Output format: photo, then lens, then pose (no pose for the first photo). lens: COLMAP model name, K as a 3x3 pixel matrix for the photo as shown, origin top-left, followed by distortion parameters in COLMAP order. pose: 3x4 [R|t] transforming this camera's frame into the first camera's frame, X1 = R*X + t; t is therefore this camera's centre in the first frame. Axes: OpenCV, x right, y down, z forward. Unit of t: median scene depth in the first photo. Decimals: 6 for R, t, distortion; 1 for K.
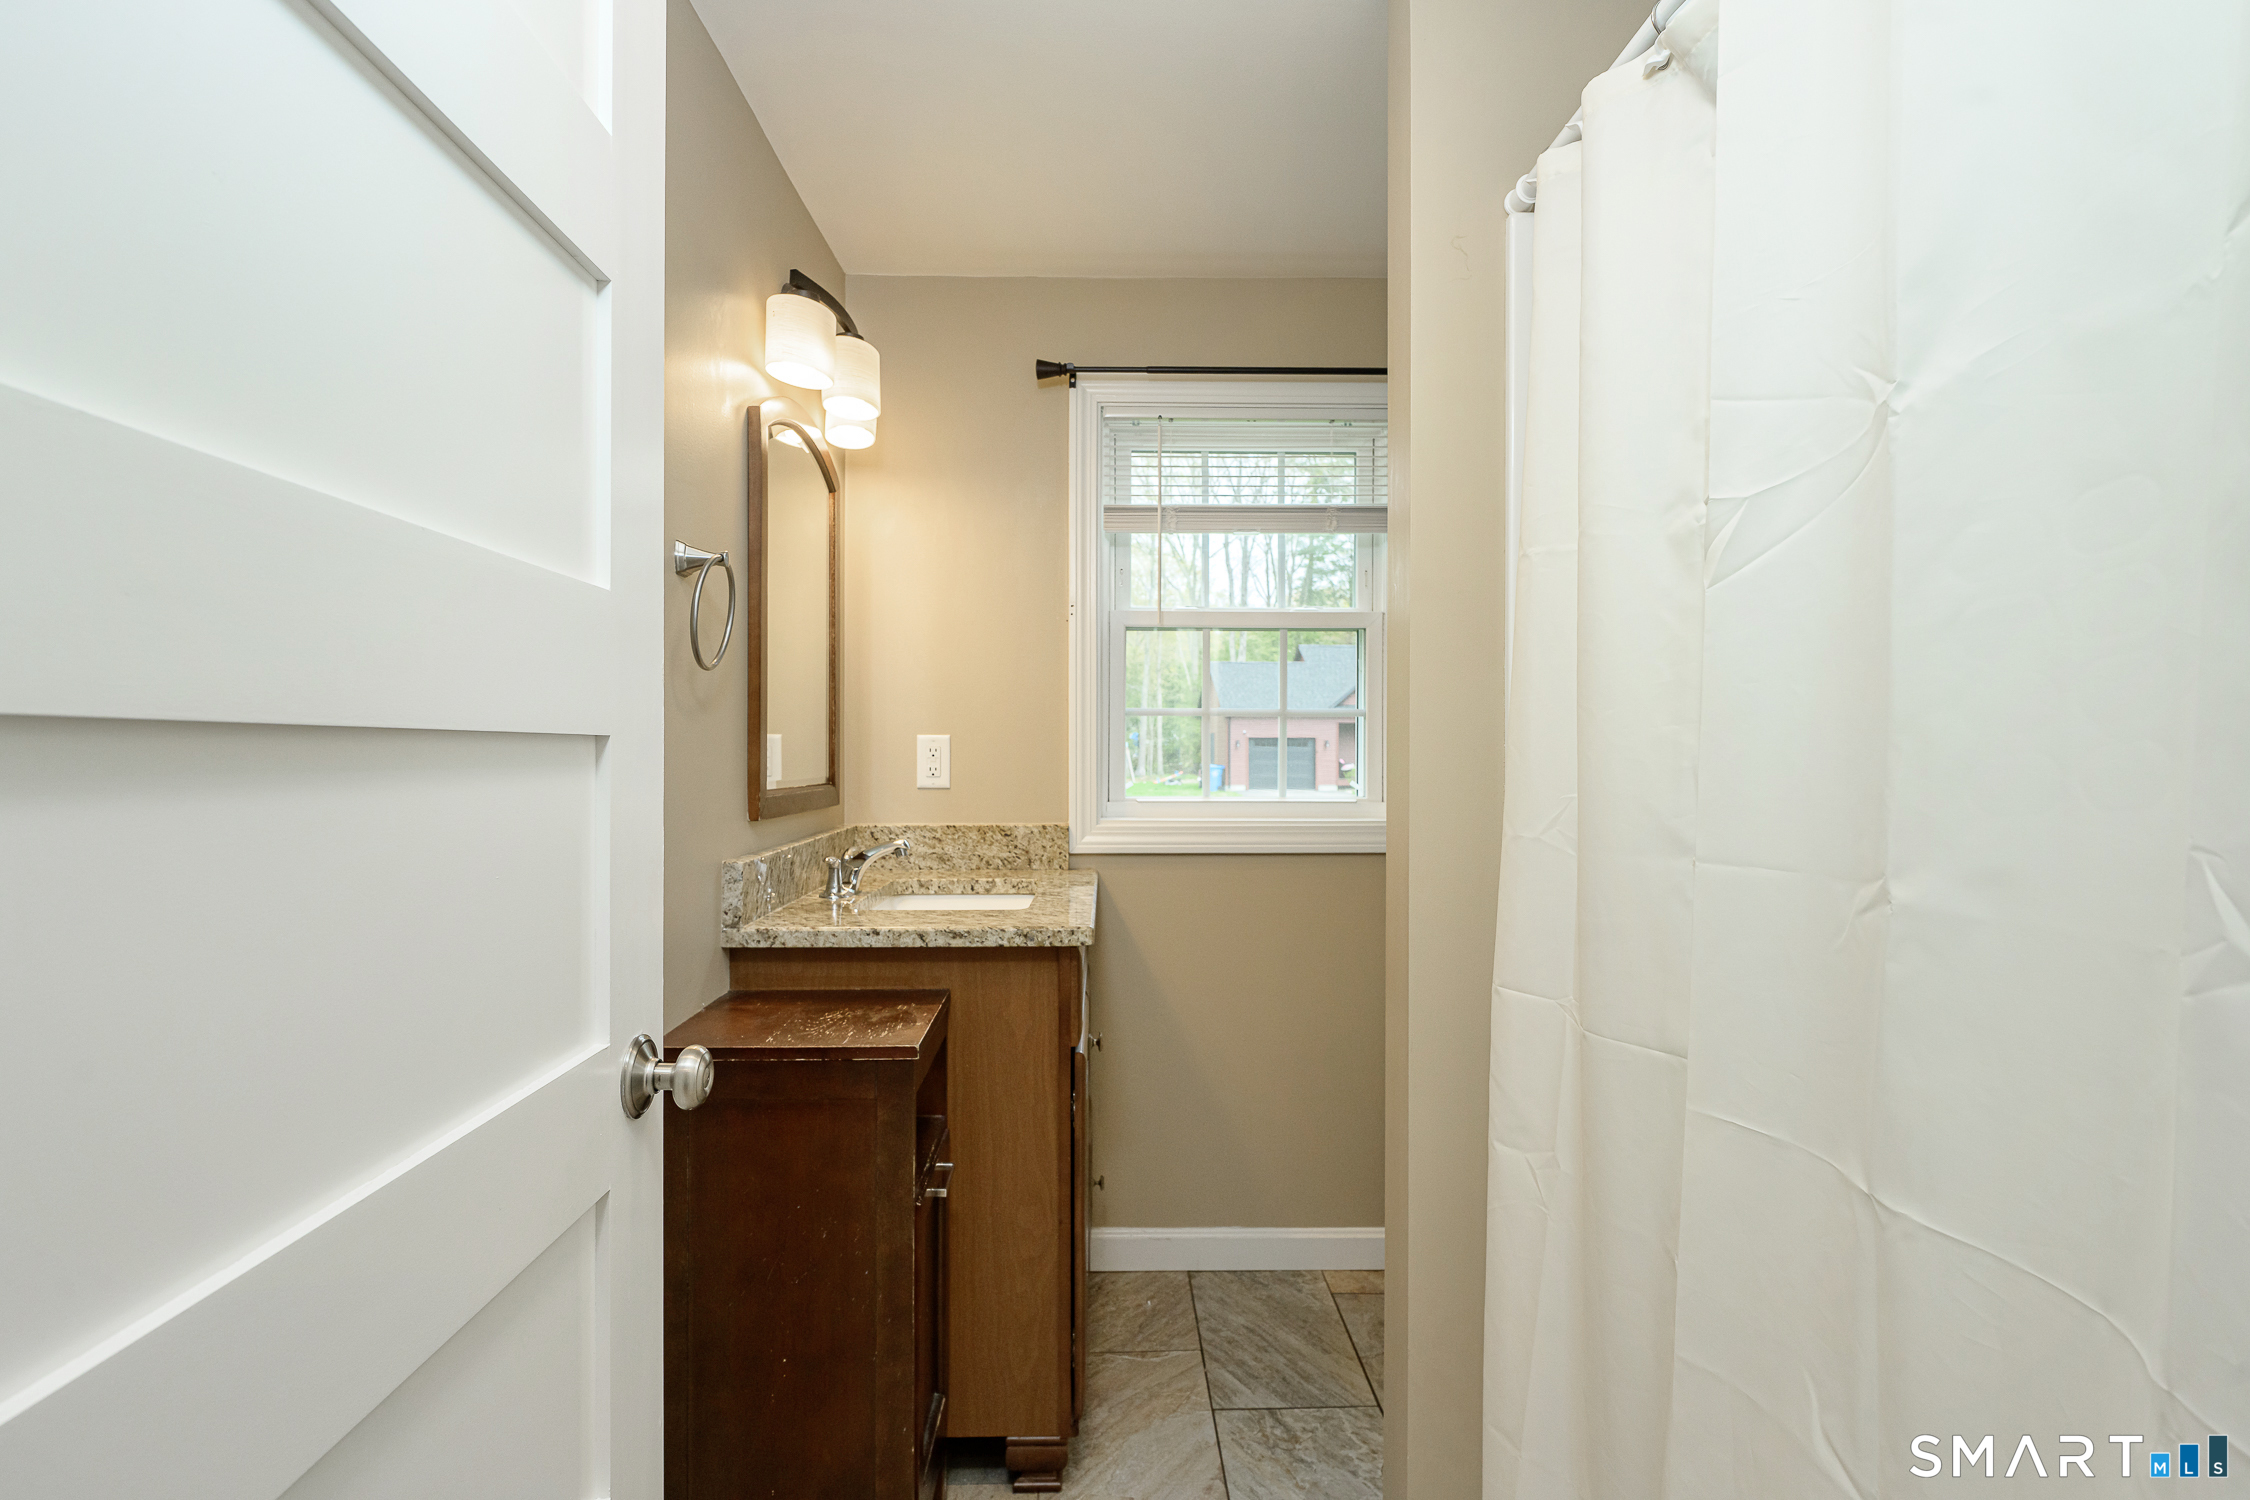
lens RADIAL K [[1151.6, 0, 1125.0], [0, 1151.6, 750.0], [0, 0, 1]] dist [-0.005883, -0.002596]
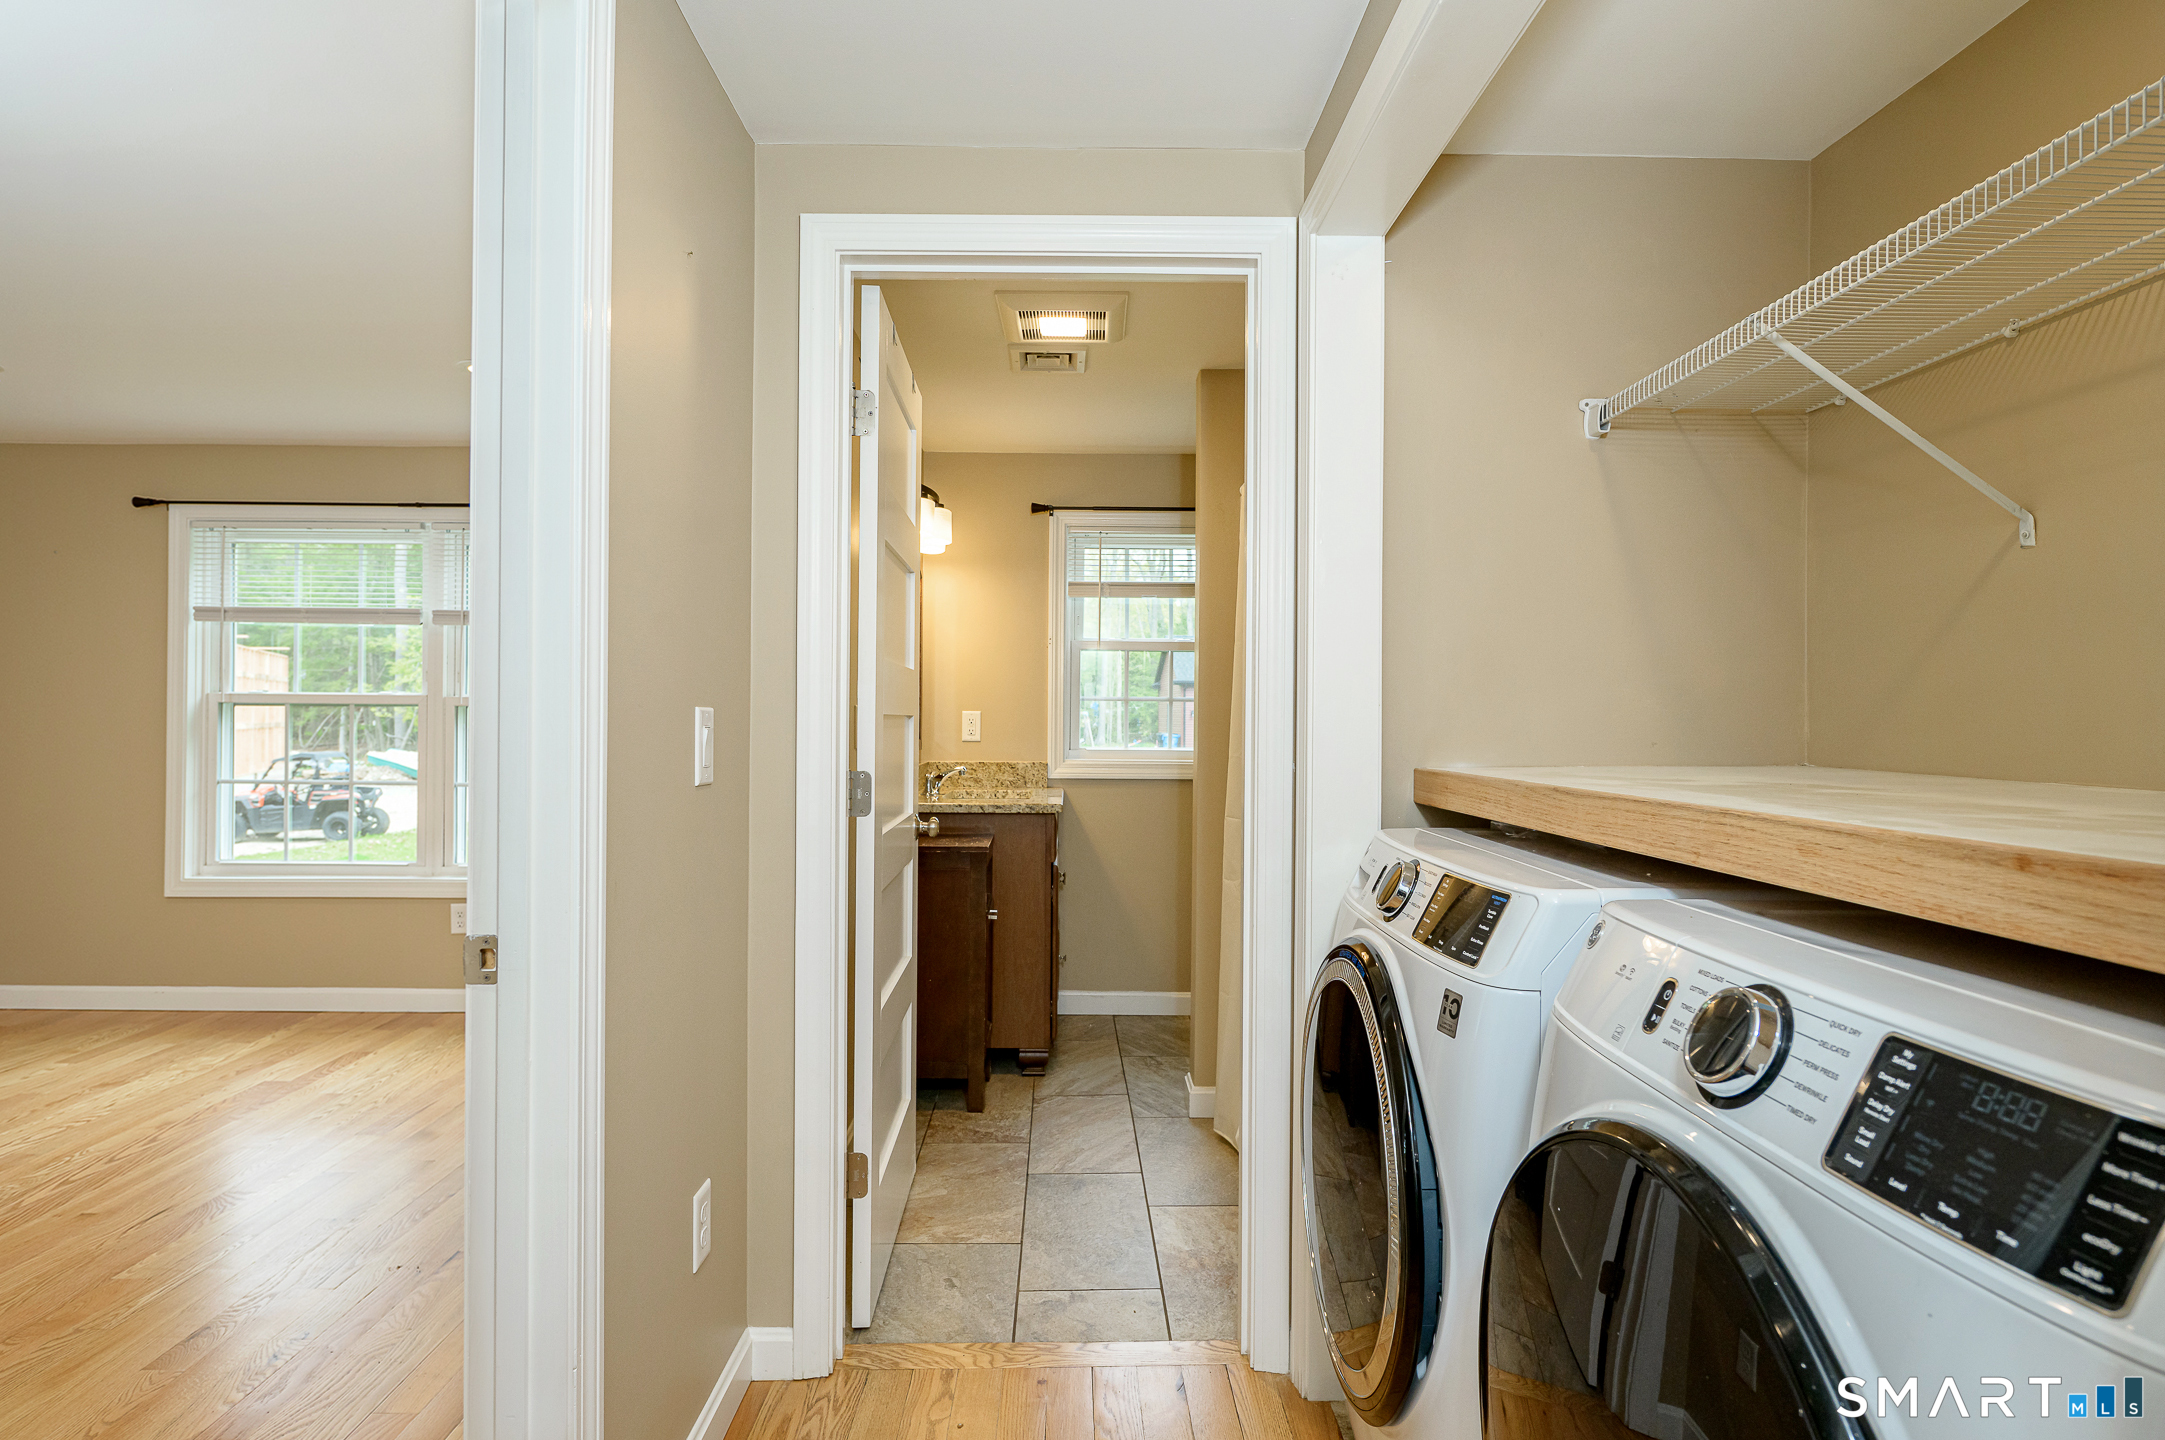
lens RADIAL K [[1108.1, 0, 1082.5], [0, 1108.1, 720.0], [0, 0, 1]] dist [-0.005883, -0.002596]
pose [[0.999976, 0.006421, -0.002530, 0.009332], [-0.006418, 0.999979, 0.000967, -0.002554], [0.002537, -0.000950, 0.999996, -0.720745]]
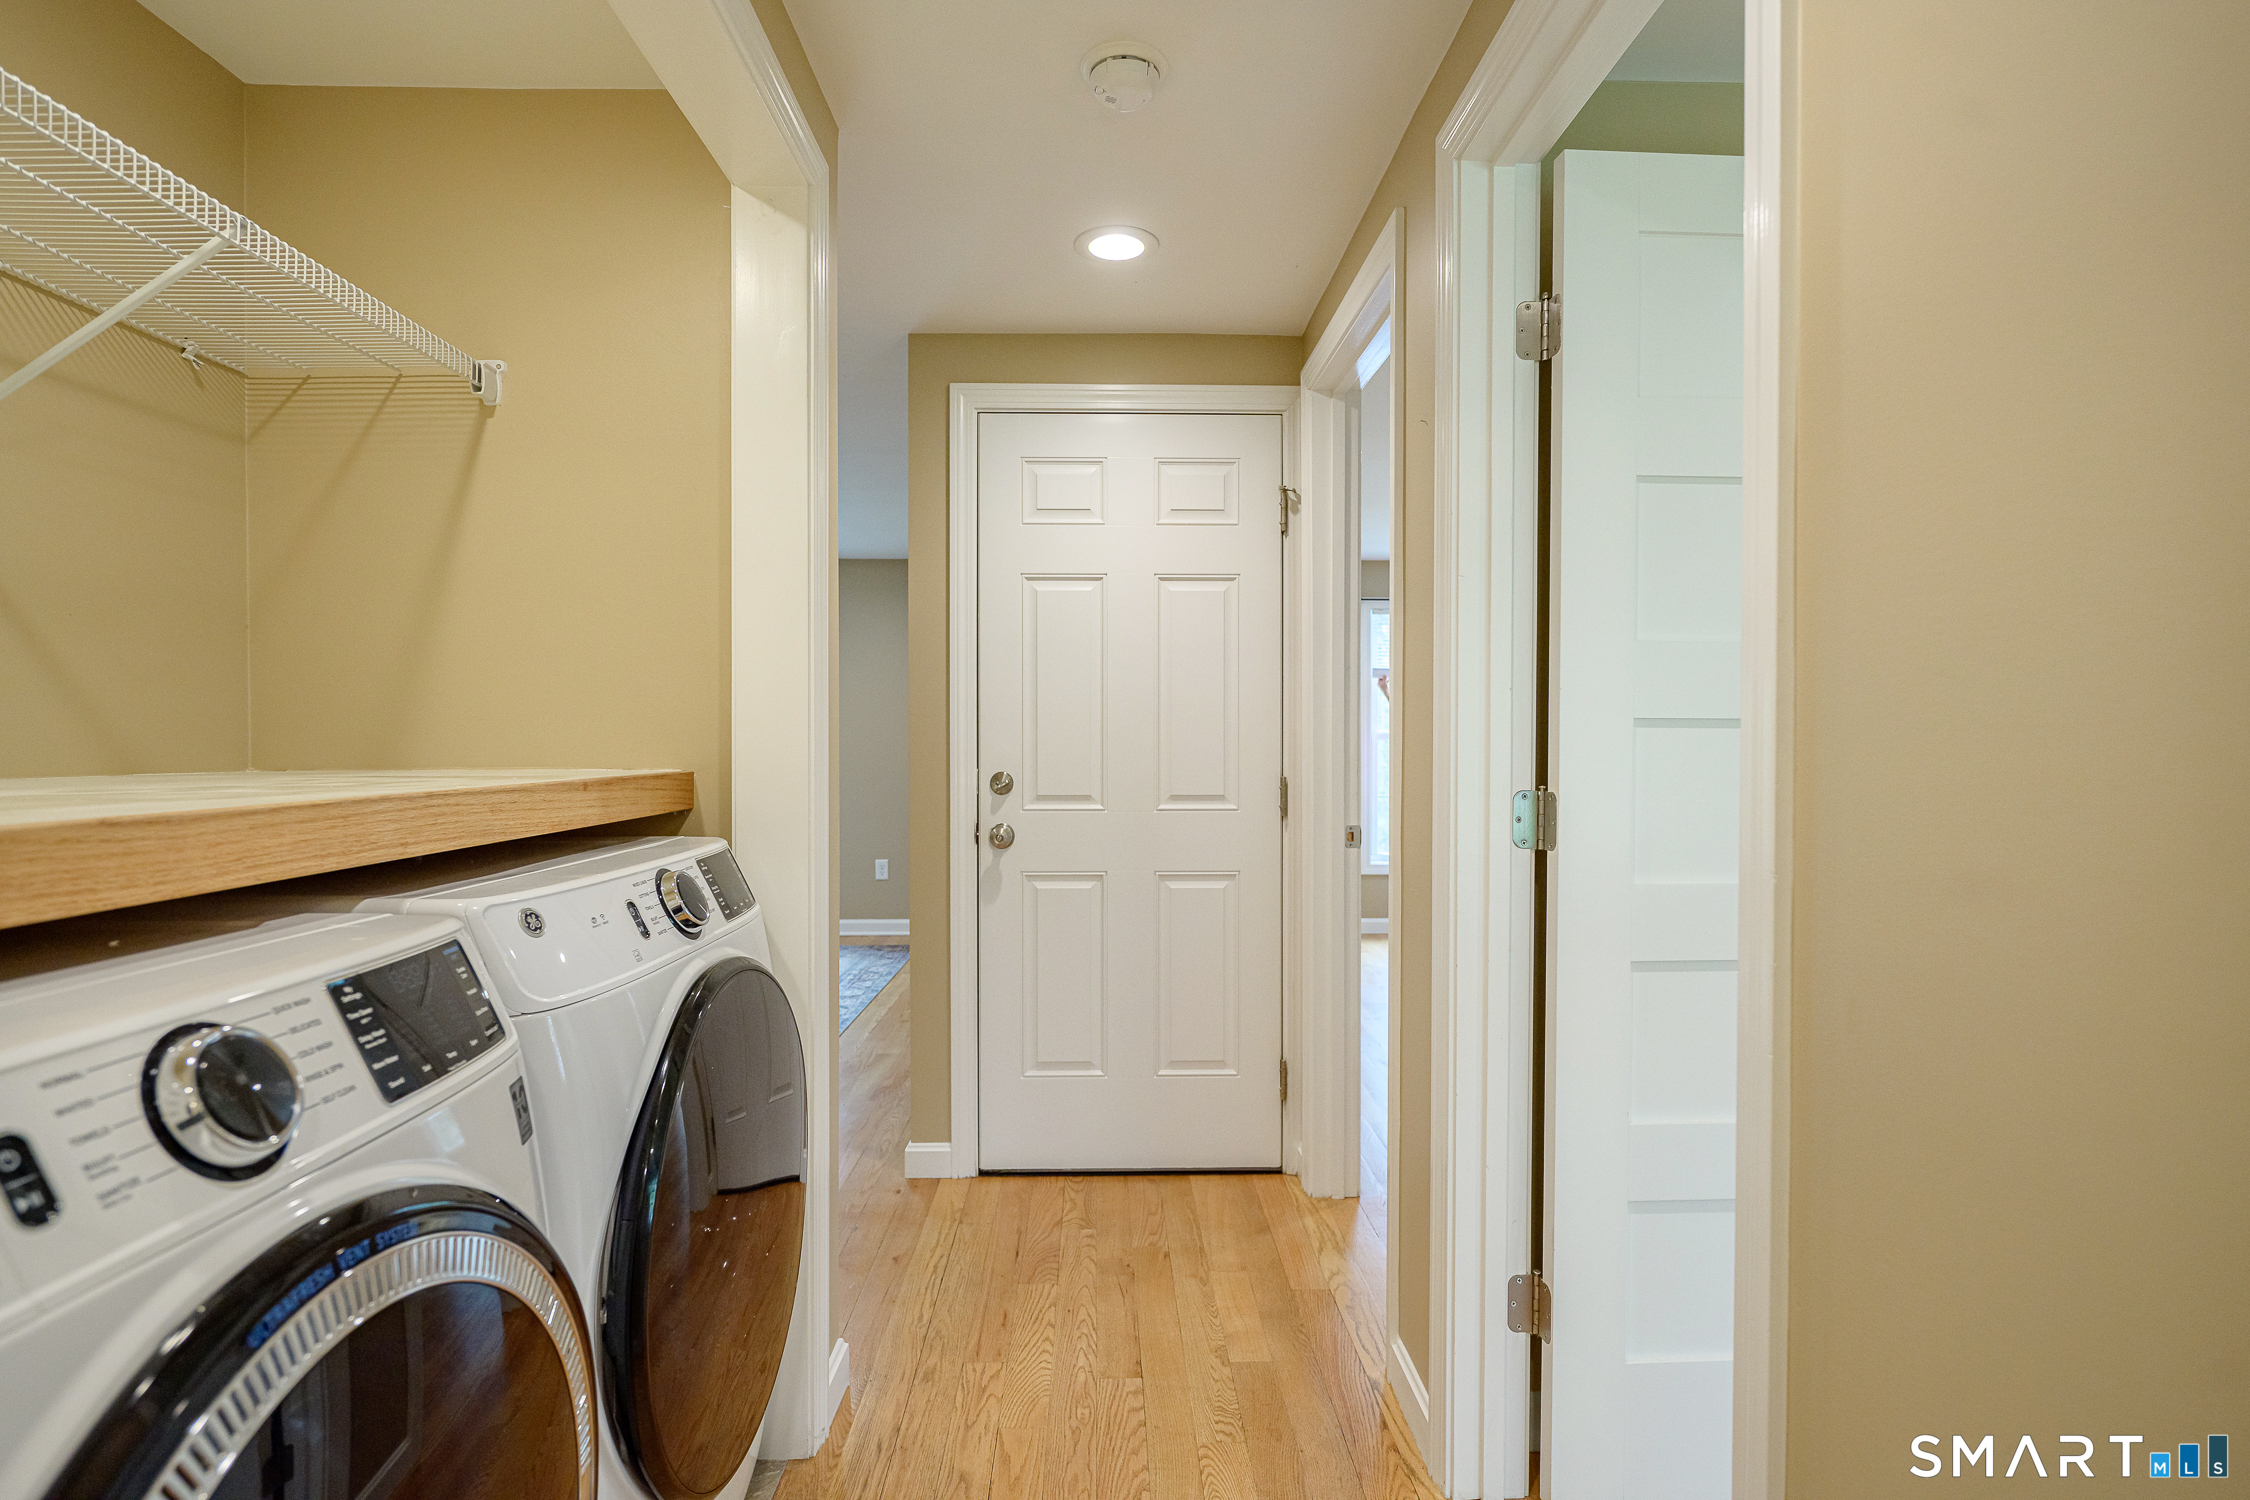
lens RADIAL K [[1151.6, 0, 1125.0], [0, 1151.6, 750.0], [0, 0, 1]] dist [-0.005883, -0.002596]
pose [[-0.999914, -0.009136, 0.009377, -0.104975], [-0.009056, 0.999923, 0.008501, 0.031283], [-0.009454, 0.008416, -0.999920, 2.214031]]
